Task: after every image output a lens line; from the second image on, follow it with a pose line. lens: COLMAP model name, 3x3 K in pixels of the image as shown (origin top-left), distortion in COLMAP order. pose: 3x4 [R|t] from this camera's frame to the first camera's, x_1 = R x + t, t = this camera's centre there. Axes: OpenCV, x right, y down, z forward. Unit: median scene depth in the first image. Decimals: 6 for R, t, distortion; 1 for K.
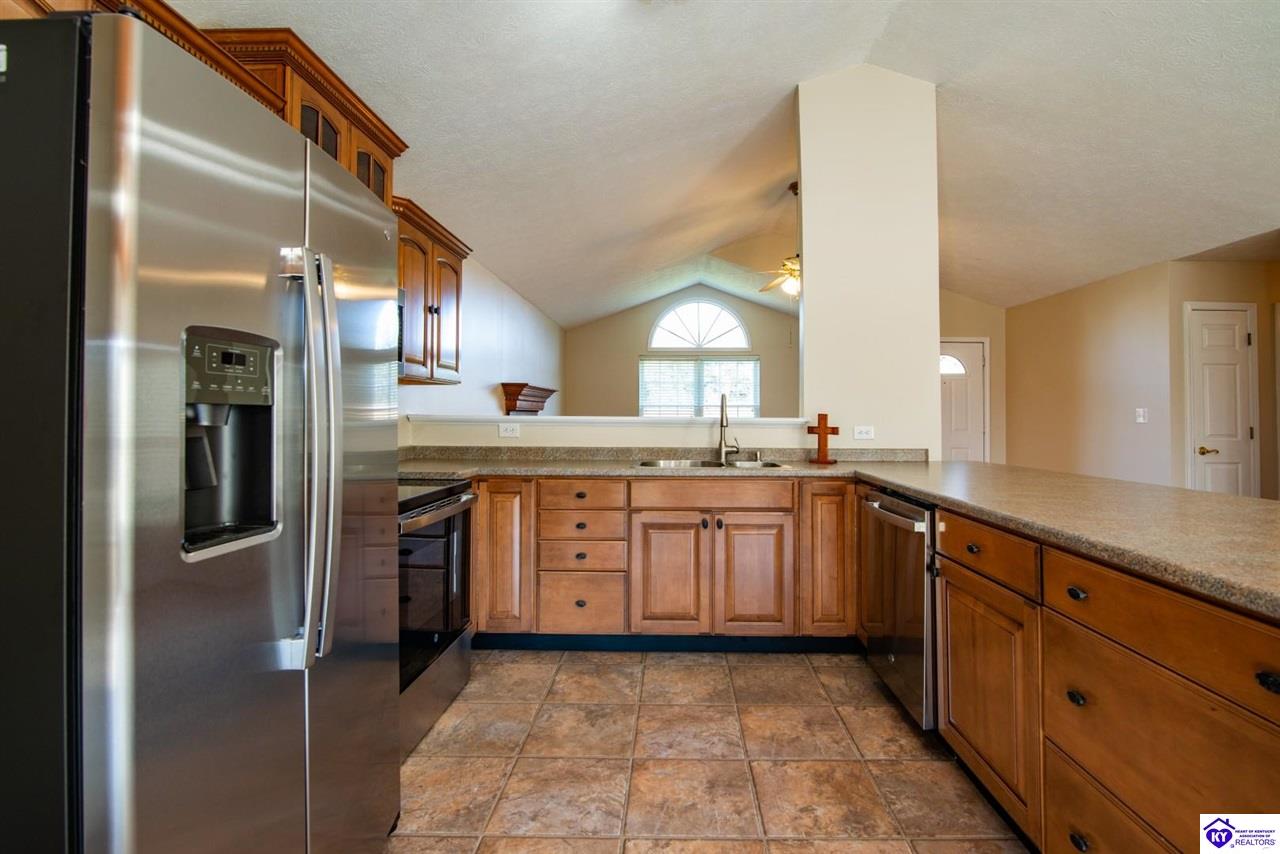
lens RADIAL K [[599.9, 0, 662.3], [0, 599.9, 398.6], [0, 0, 1]] dist [-0.016063, 0.000541]
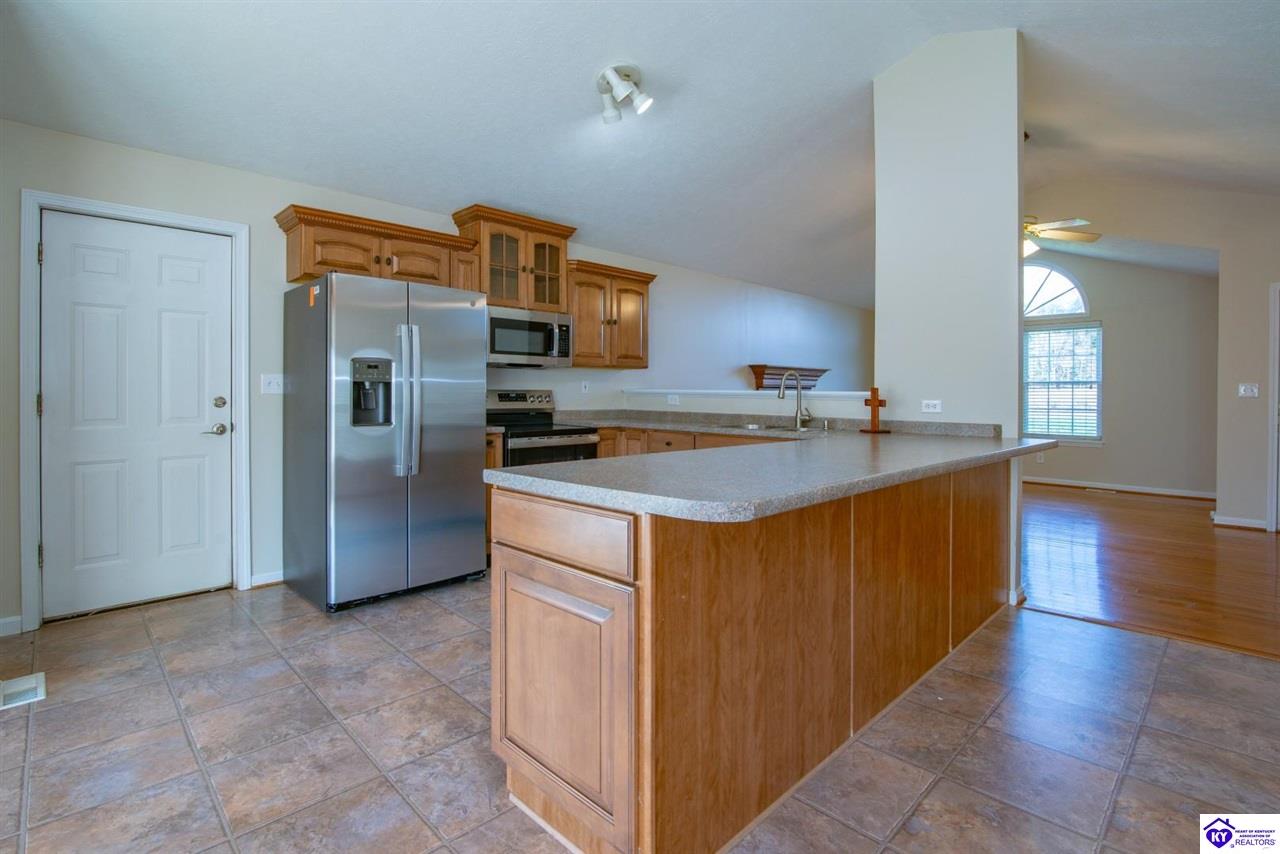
lens RADIAL K [[599.9, 0, 642.3], [0, 599.9, 391.0], [0, 0, 1]] dist [-0.016063, 0.000541]
pose [[0.710086, 0.000953, -0.704114, 0.840094], [0.014234, 0.999775, 0.015708, 0.009851], [0.703971, -0.021176, 0.709913, -0.073106]]
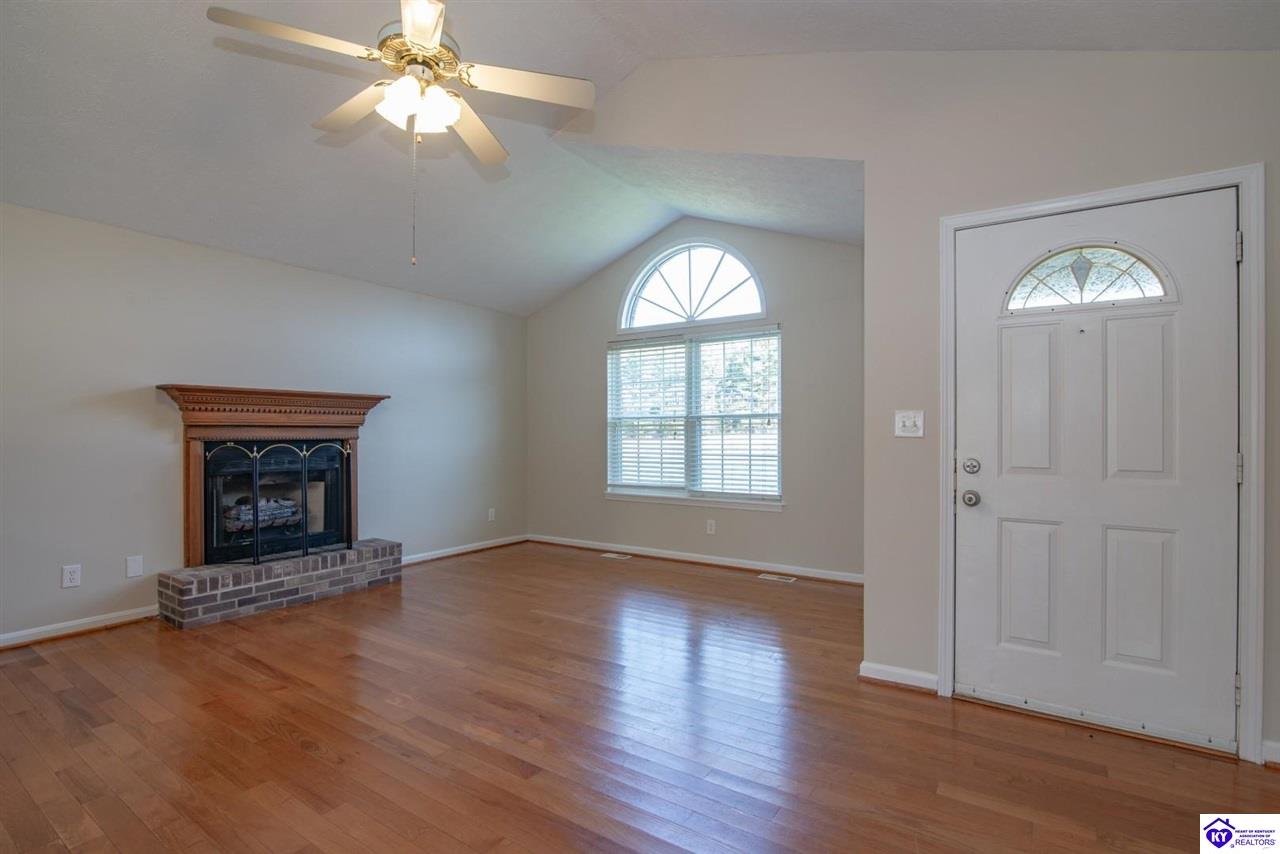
lens RADIAL K [[599.9, 0, 638.9], [0, 599.9, 431.4], [0, 0, 1]] dist [-0.016063, 0.000541]
pose [[0.843453, -0.007223, -0.537155, 1.017303], [0.019311, 0.999671, 0.016880, 0.046954], [0.536856, -0.024610, 0.843315, 1.346516]]
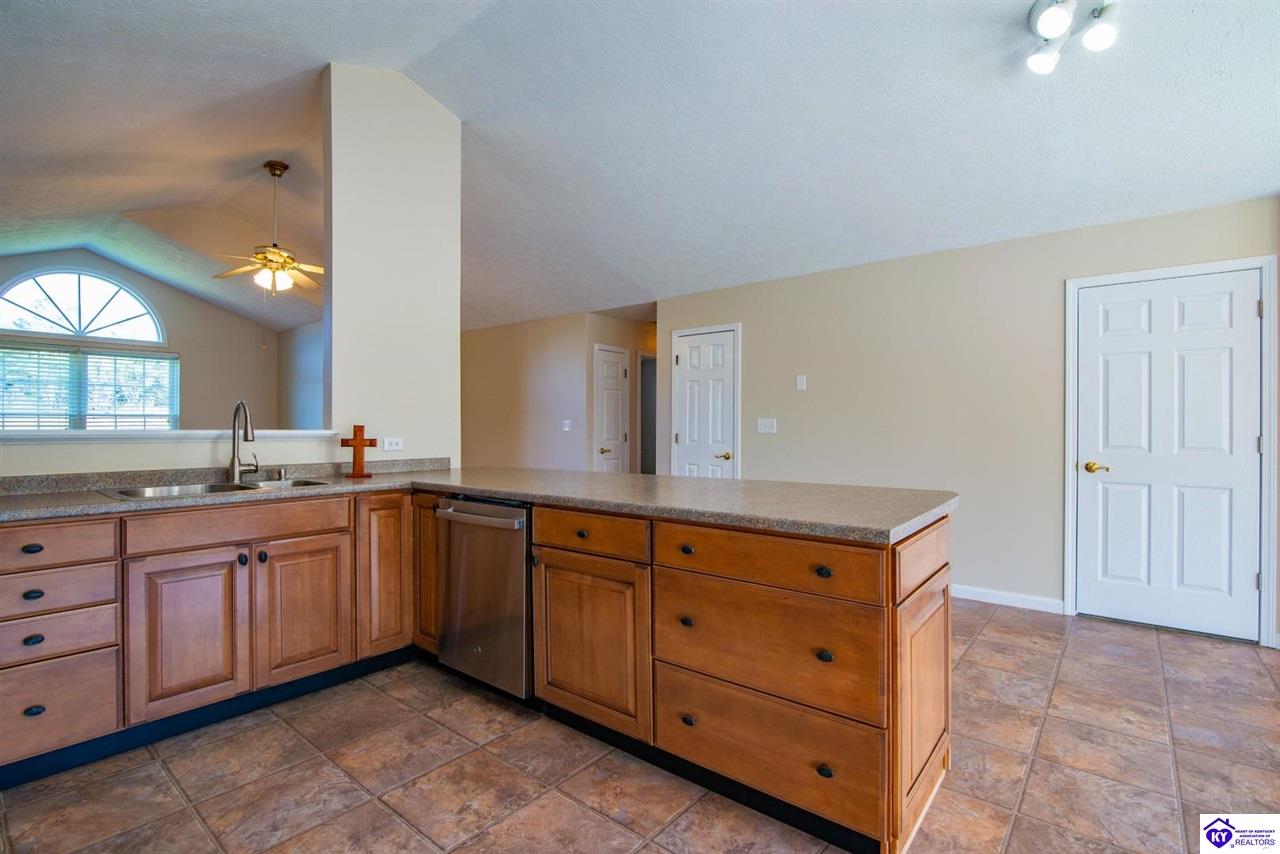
lens RADIAL K [[599.9, 0, 615.1], [0, 599.9, 422.8], [0, 0, 1]] dist [-0.016063, 0.000541]
pose [[0.641642, -0.000336, 0.767005, -0.229107], [-0.016612, 0.999759, 0.014334, 0.001435], [-0.766825, -0.021939, 0.641482, 0.091609]]
